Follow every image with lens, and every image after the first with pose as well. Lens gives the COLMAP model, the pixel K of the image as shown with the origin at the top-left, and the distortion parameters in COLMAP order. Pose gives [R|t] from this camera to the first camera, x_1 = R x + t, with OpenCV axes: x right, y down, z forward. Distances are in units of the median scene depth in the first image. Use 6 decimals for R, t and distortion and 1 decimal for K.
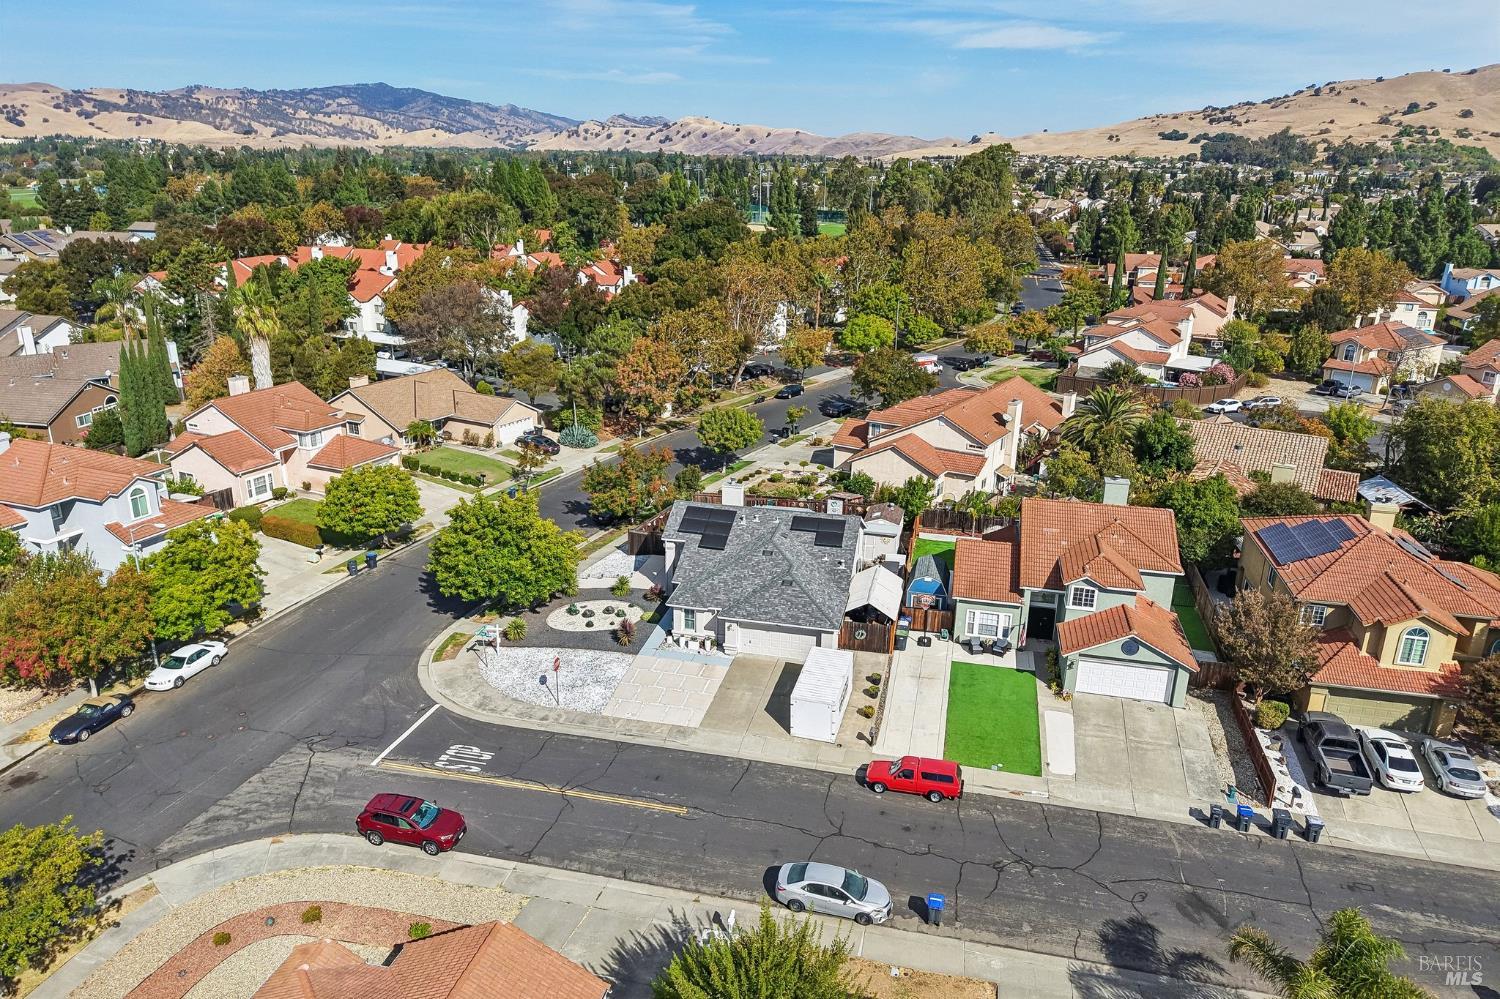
lens RADIAL K [[1004.4, 0, 749.3], [0, 1004.4, 499.1], [0, 0, 1]] dist [0.022484, -0.019737]
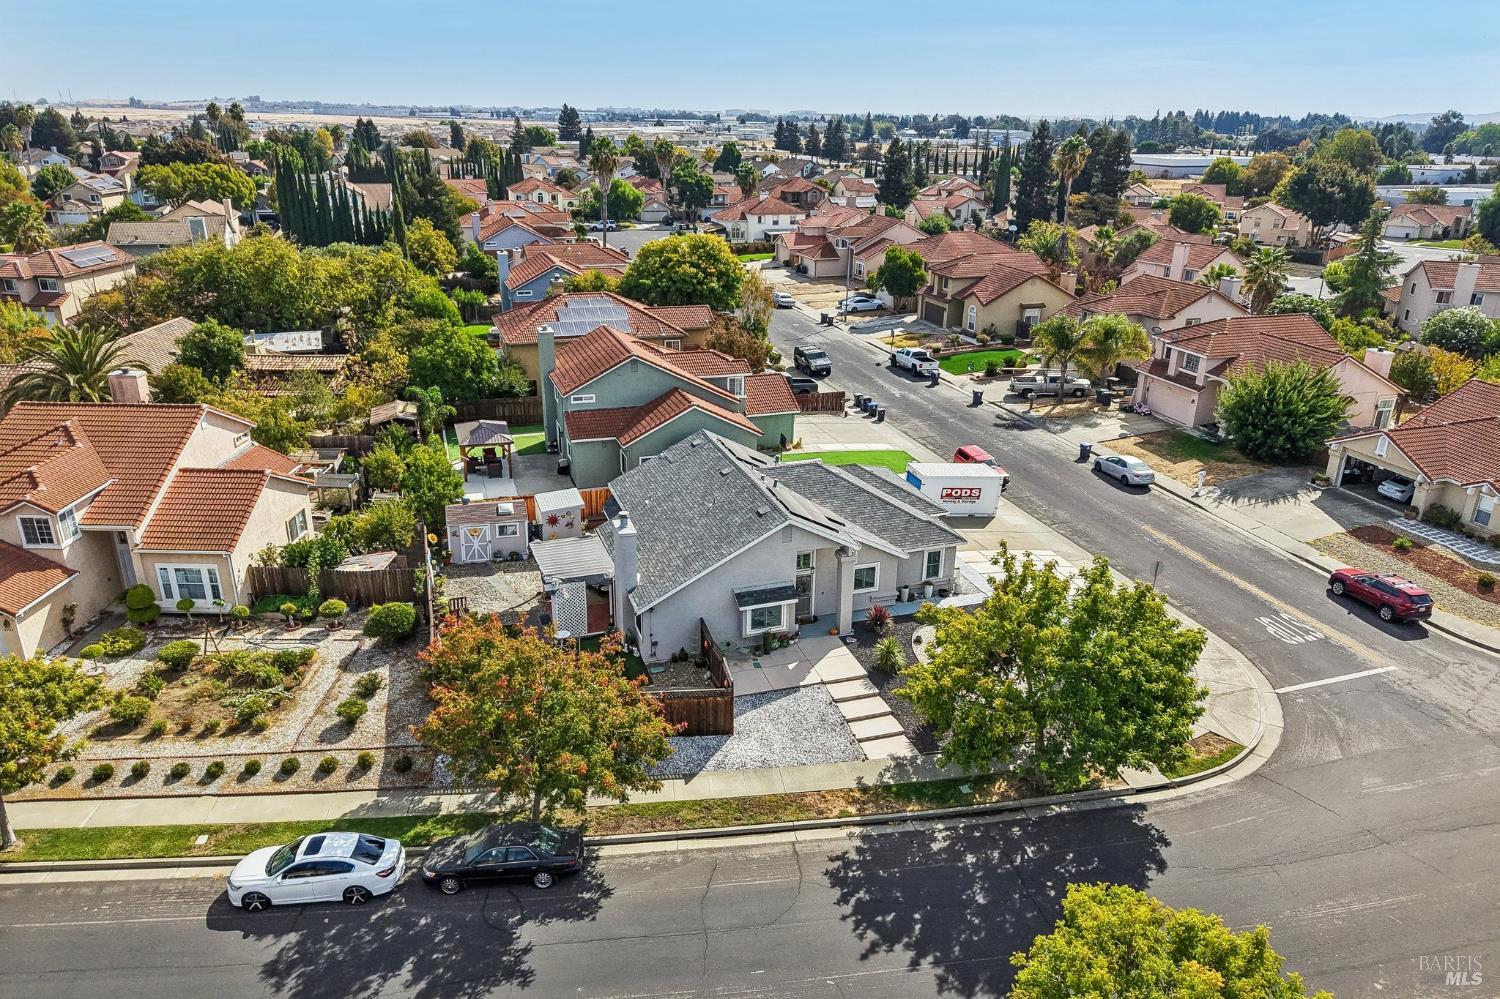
lens RADIAL K [[1004.4, 0, 749.3], [0, 1004.4, 499.1], [0, 0, 1]] dist [0.022484, -0.019737]
pose [[-0.522359, -0.327160, 0.787469, -0.532994], [0.251567, 0.823247, 0.508899, -0.321285], [-0.814773, 0.463929, -0.347728, 1.249442]]
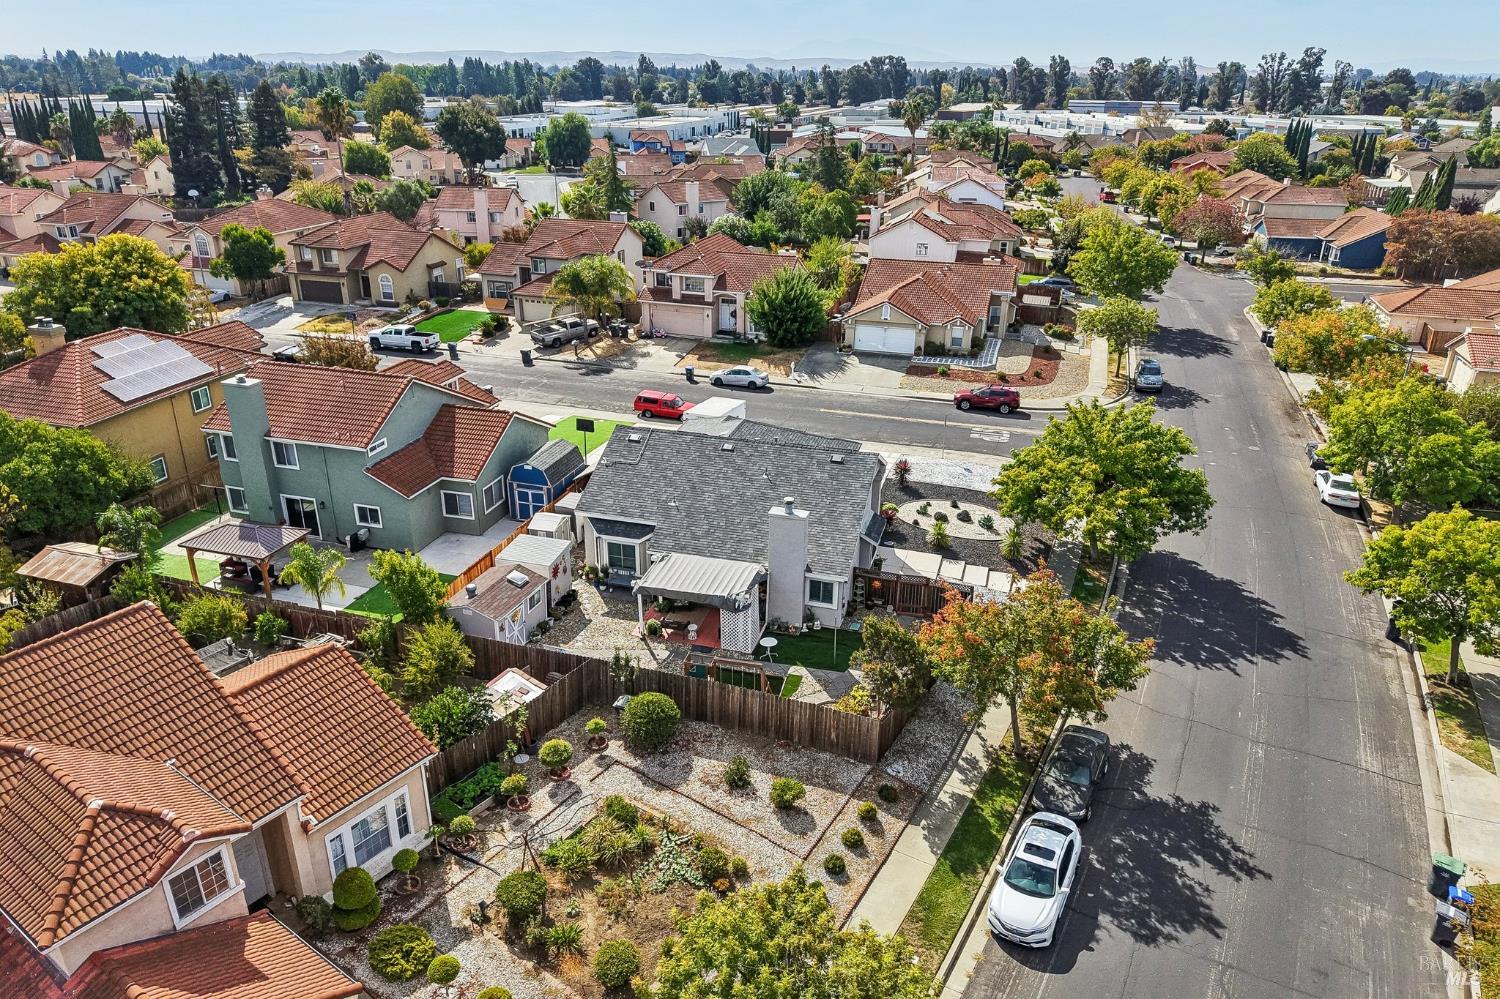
lens RADIAL K [[999.8, 0, 751.4], [0, 999.8, 501.5], [0, 0, 1]] dist [0.047817, -0.050103]
pose [[-0.997975, -0.047087, 0.042774, -0.020759], [-0.006302, 0.742265, 0.670077, -0.426711], [-0.063302, 0.668450, -0.741058, 1.553486]]
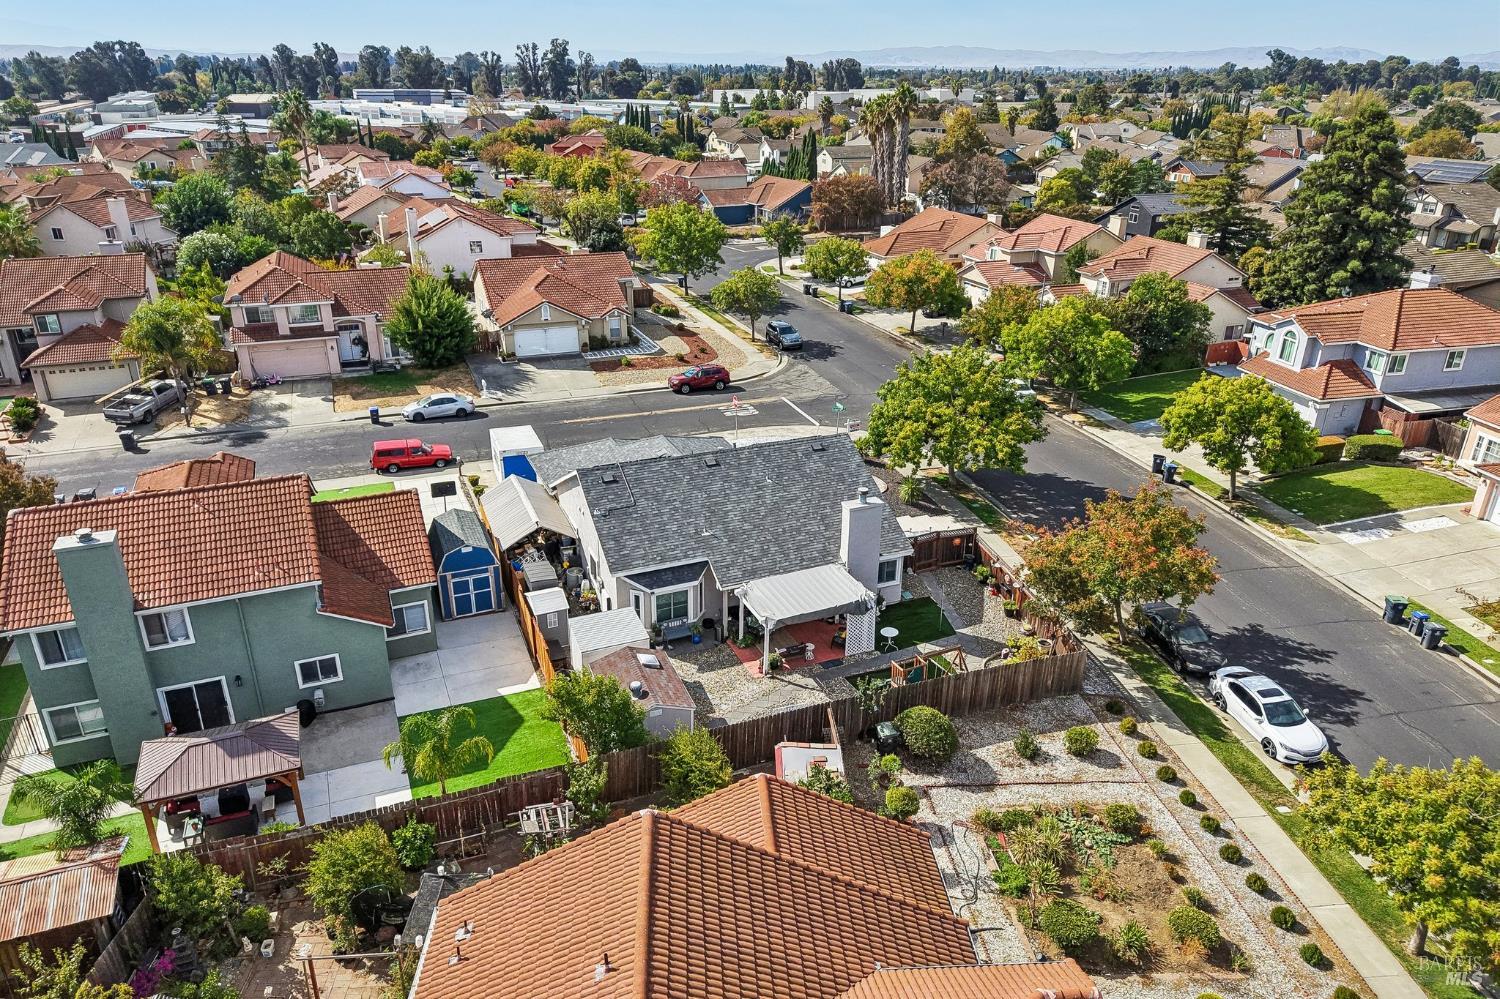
lens RADIAL K [[1004.4, 0, 749.3], [0, 1004.4, 499.1], [0, 0, 1]] dist [0.022484, -0.019737]
pose [[-0.808997, 0.211277, -0.548530, 0.370020], [-0.209661, 0.768080, 0.605058, -0.370123], [0.549150, 0.604496, -0.577078, 1.418106]]
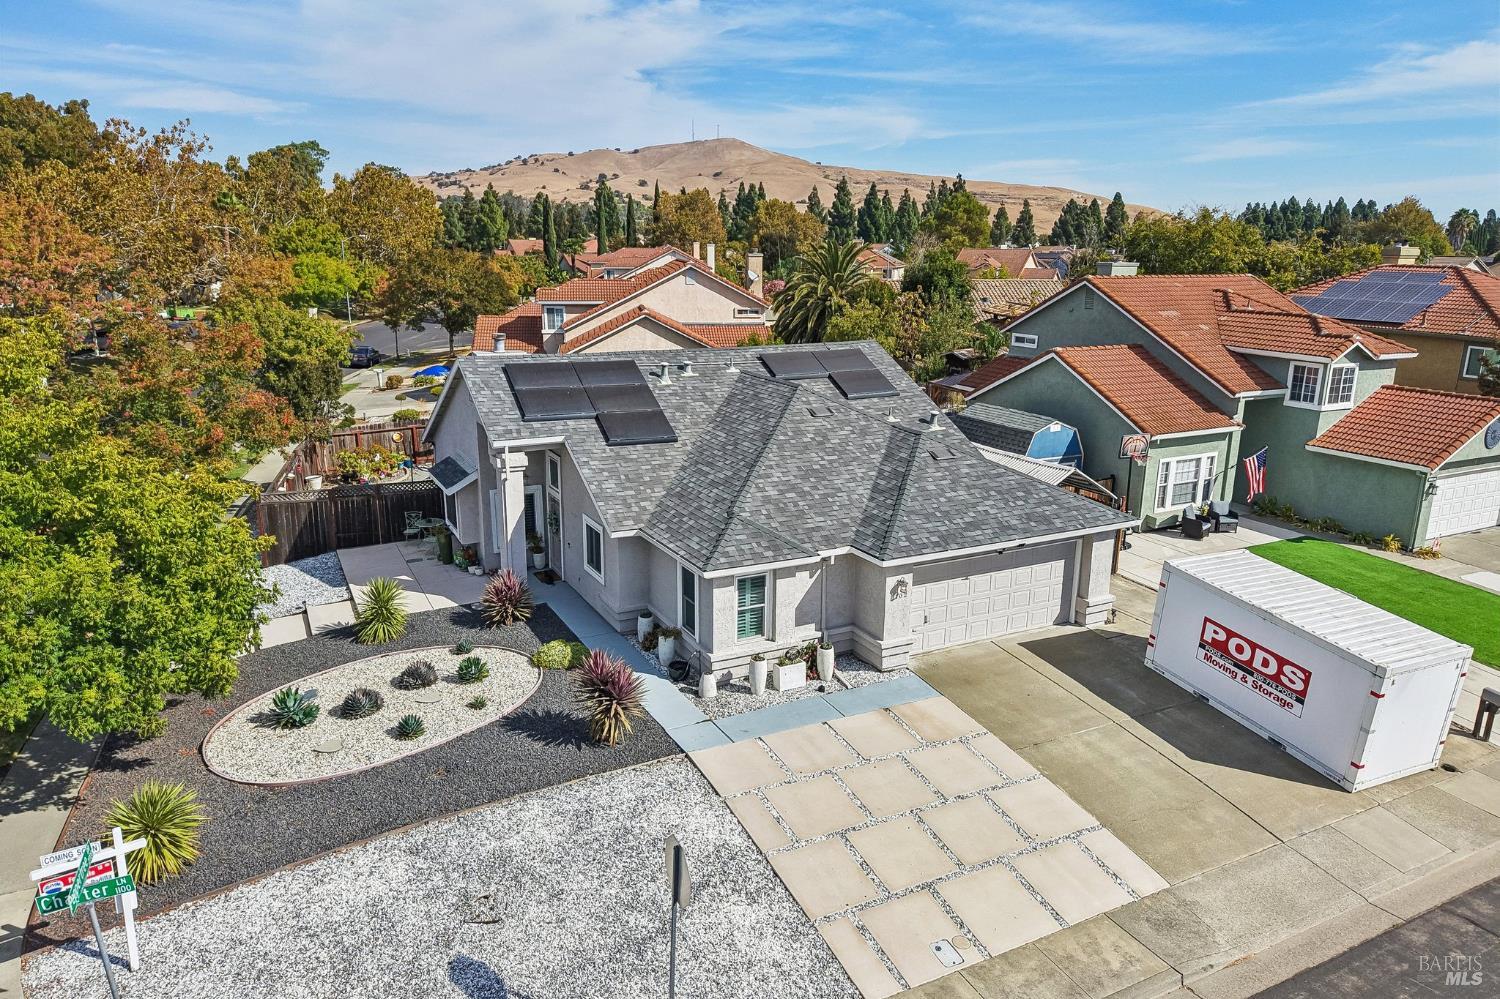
lens RADIAL K [[1004.4, 0, 749.3], [0, 1004.4, 499.1], [0, 0, 1]] dist [0.022484, -0.019737]
pose [[0.761884, -0.169130, 0.625242, -0.240500], [0.208972, 0.977872, 0.009876, 0.073135], [-0.613077, 0.123133, 0.780368, 0.664239]]
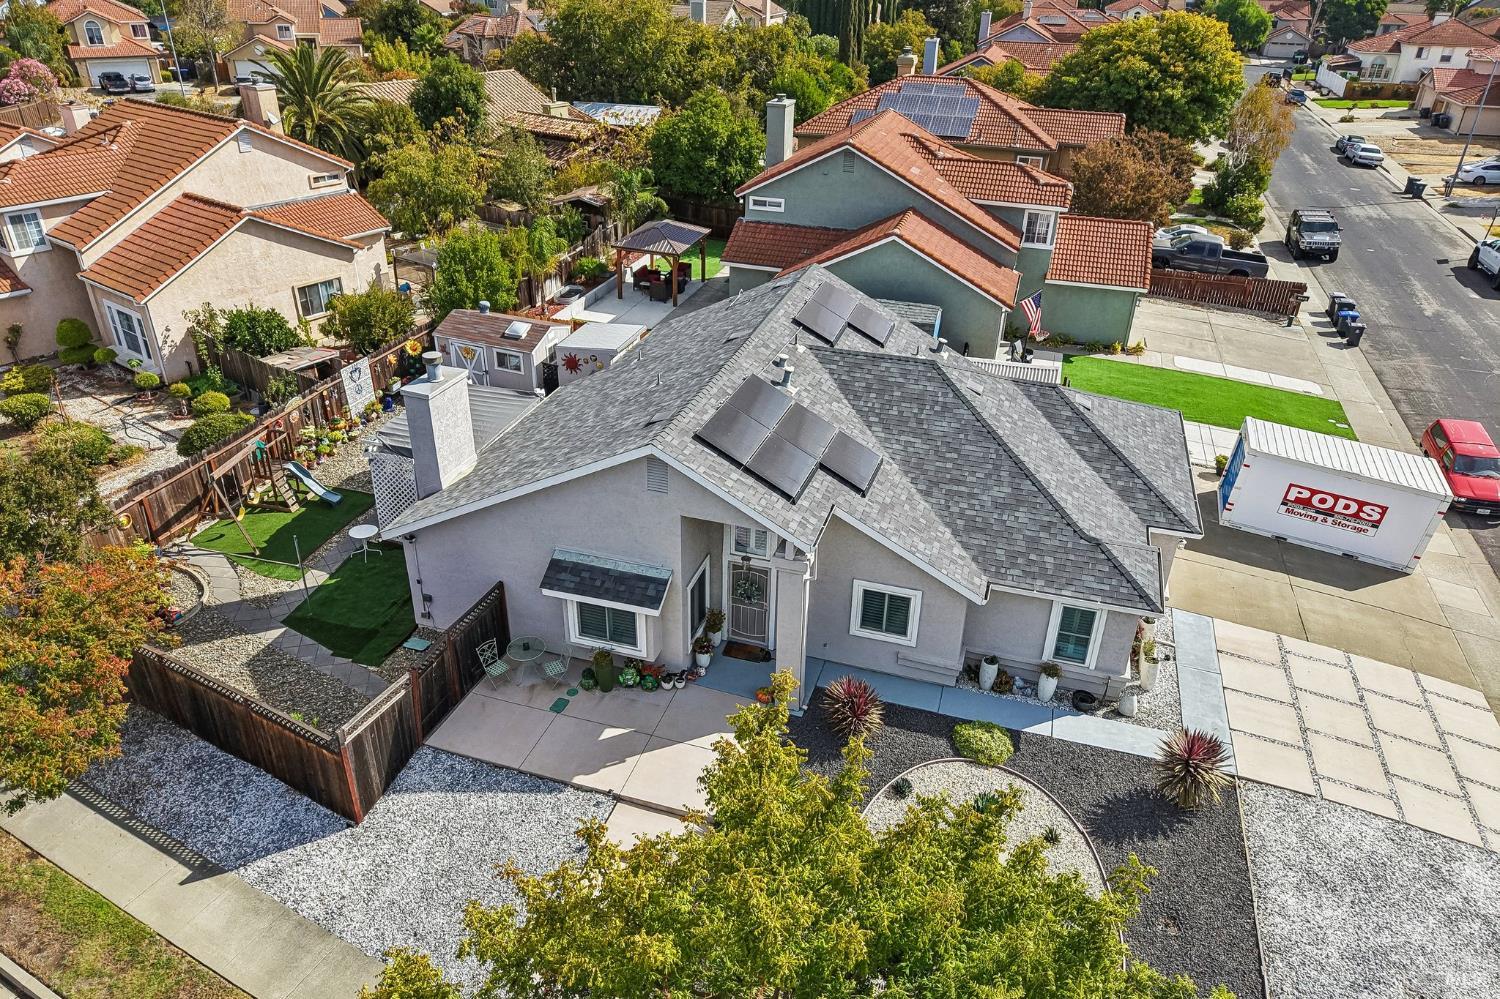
lens RADIAL K [[1003.2, 0, 746.3], [0, 1003.2, 497.1], [0, 0, 1]] dist [0.008675, -0.002177]
pose [[0.075346, -0.494162, 0.866099, -0.321766], [0.299759, 0.839618, 0.452976, -0.104561], [-0.951035, 0.225491, 0.211391, 0.944738]]
